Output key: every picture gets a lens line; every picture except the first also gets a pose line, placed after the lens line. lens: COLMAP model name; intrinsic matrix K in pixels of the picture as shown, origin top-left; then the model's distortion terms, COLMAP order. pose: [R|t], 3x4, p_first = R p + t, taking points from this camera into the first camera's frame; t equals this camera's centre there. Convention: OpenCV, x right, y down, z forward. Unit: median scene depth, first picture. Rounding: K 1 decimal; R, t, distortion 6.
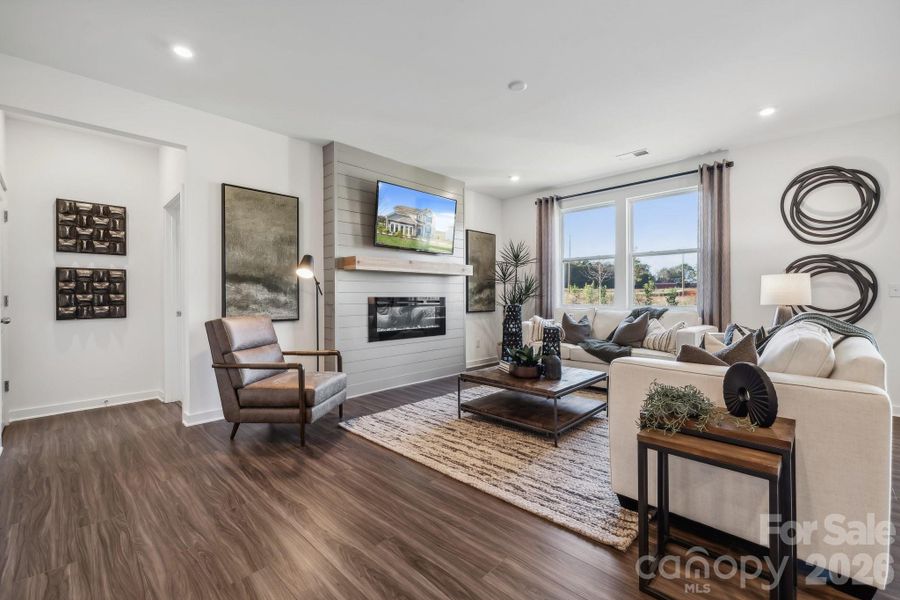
lens RADIAL K [[392.7, 0, 444.9], [0, 392.7, 296.2], [0, 0, 1]] dist [-0.002064, 0.000869]
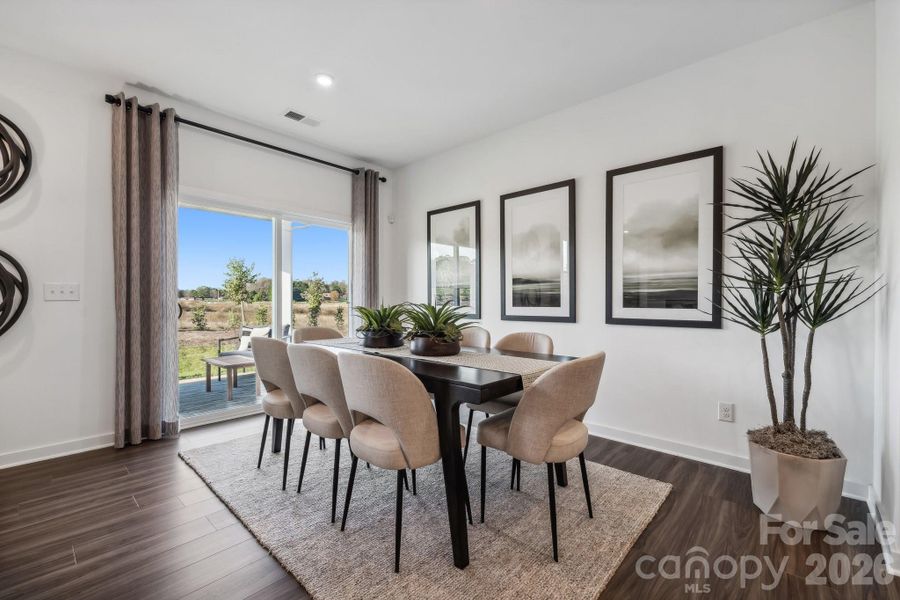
lens RADIAL K [[392.7, 0, 464.4], [0, 392.7, 303.6], [0, 0, 1]] dist [-0.002064, 0.000869]
pose [[-0.072687, -0.002332, 0.997352, 0.301142], [0.002099, 0.999995, 0.002491, 0.006428], [-0.997353, 0.002275, -0.072682, 0.234356]]
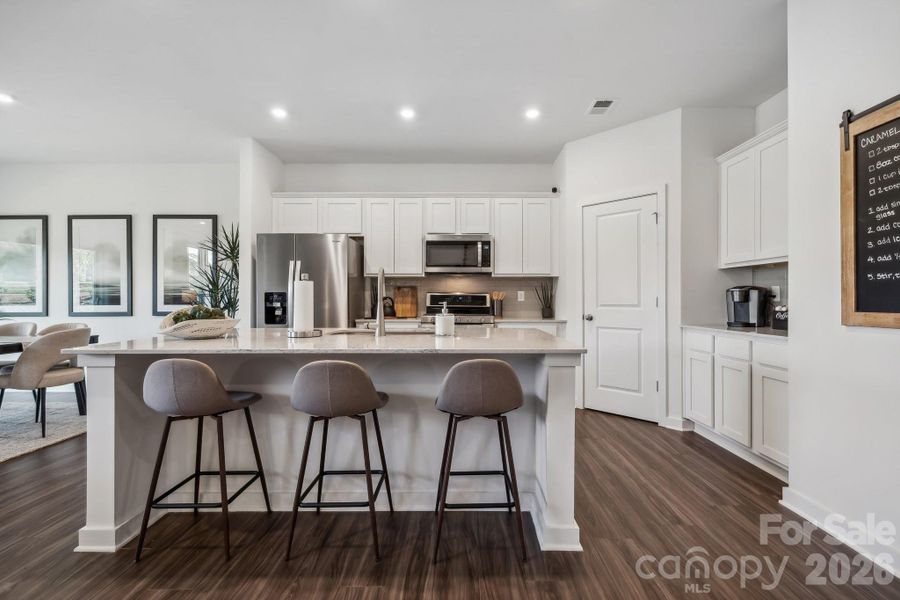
lens RADIAL K [[392.7, 0, 457.5], [0, 392.7, 298.8], [0, 0, 1]] dist [-0.002064, 0.000869]
pose [[-0.709770, 0.005327, 0.704413, -0.441868], [0.005170, 0.999984, -0.002353, 0.005723], [-0.704415, 0.001972, -0.709786, 0.083313]]
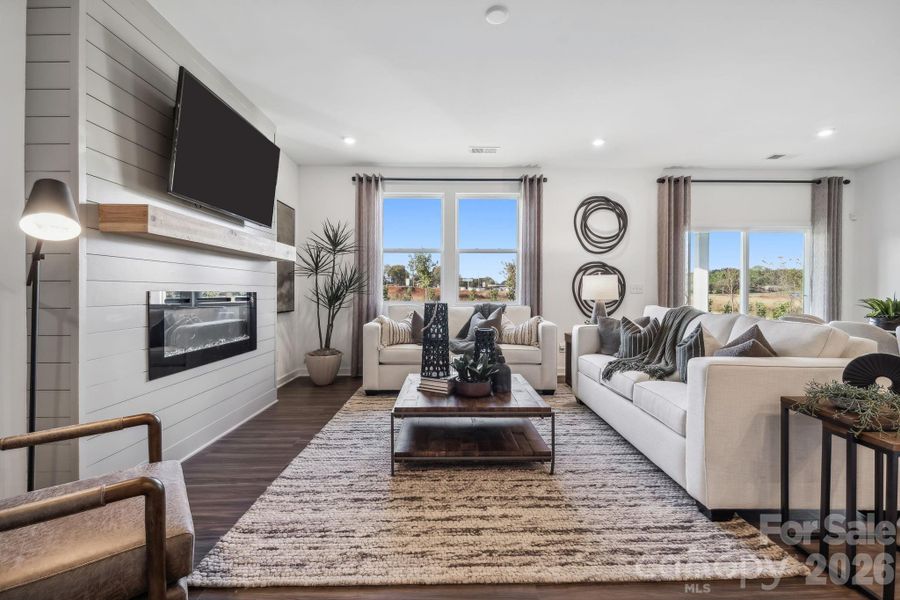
lens RADIAL K [[392.7, 0, 456.6], [0, 392.7, 292.0], [0, 0, 1]] dist [-0.002064, 0.000869]
pose [[0.693102, 0.006512, 0.720810, -0.338120], [-0.004075, 0.999979, -0.005116, 0.005715], [-0.720828, 0.000608, 0.693114, 0.432967]]
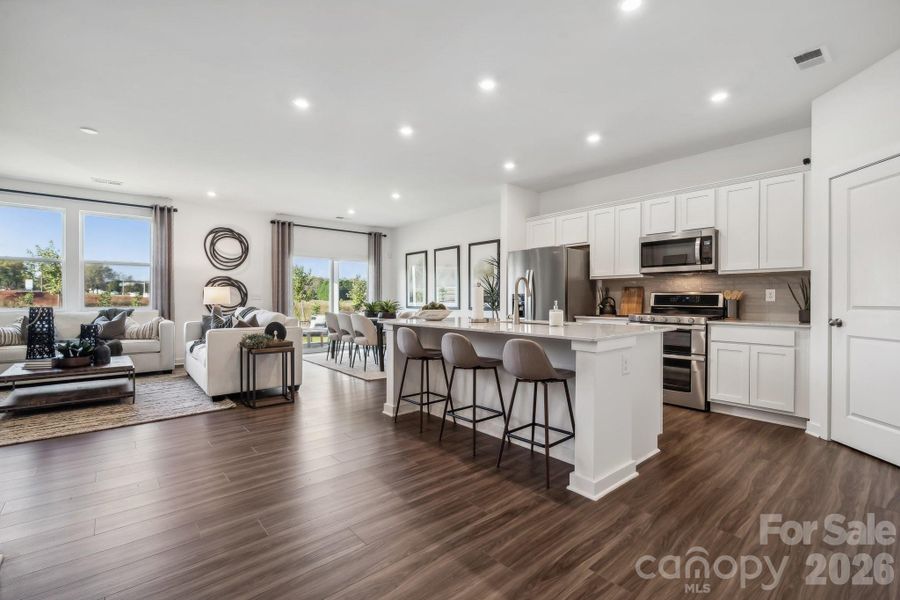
lens RADIAL K [[392.7, 0, 448.7], [0, 392.7, 299.6], [0, 0, 1]] dist [-0.002064, 0.000869]
pose [[0.069214, 0.004350, 0.997592, -0.774029], [0.000677, 0.999990, -0.004408, 0.010253], [-0.997602, 0.000980, 0.069210, -0.149721]]
